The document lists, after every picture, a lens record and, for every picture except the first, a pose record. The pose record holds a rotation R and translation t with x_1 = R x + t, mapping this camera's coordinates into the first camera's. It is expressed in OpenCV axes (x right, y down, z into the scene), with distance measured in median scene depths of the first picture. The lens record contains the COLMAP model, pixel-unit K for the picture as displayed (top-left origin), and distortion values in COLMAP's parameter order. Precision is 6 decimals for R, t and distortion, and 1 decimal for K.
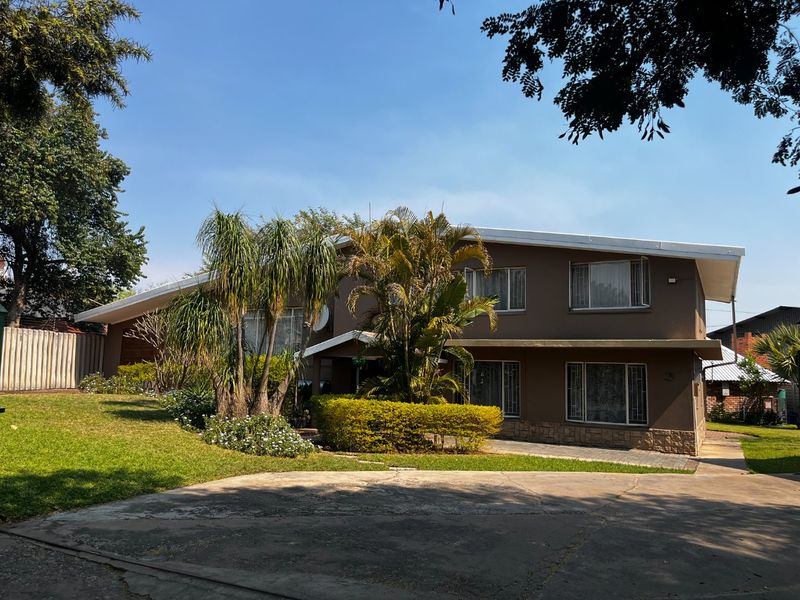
lens RADIAL K [[610.0, 0, 400.3], [0, 610.0, 300.8], [0, 0, 1]] dist [0.055303, -0.076572]
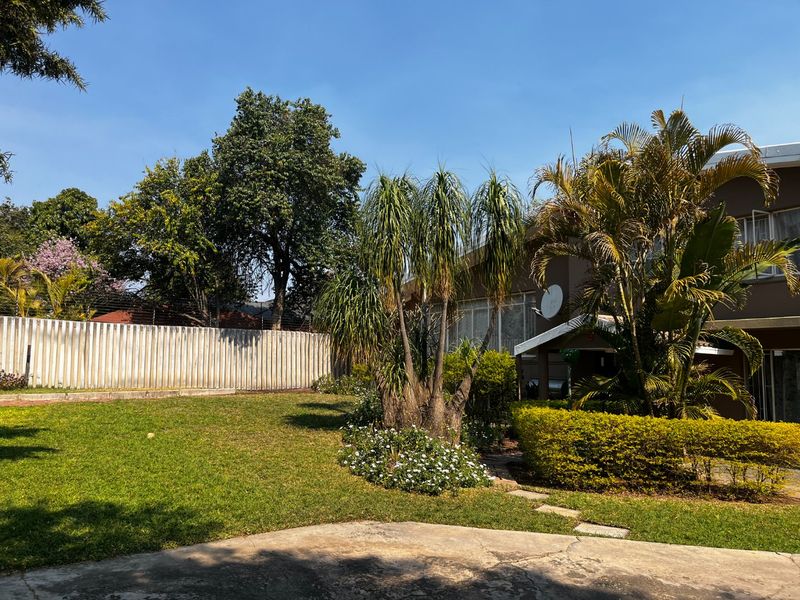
lens RADIAL K [[610.0, 0, 395.6], [0, 610.0, 304.0], [0, 0, 1]] dist [0.055303, -0.076572]
pose [[0.881932, -0.060575, -0.467469, 0.090194], [0.064928, 0.997867, -0.006811, 0.032034], [0.466885, -0.024345, 0.883983, 0.276093]]
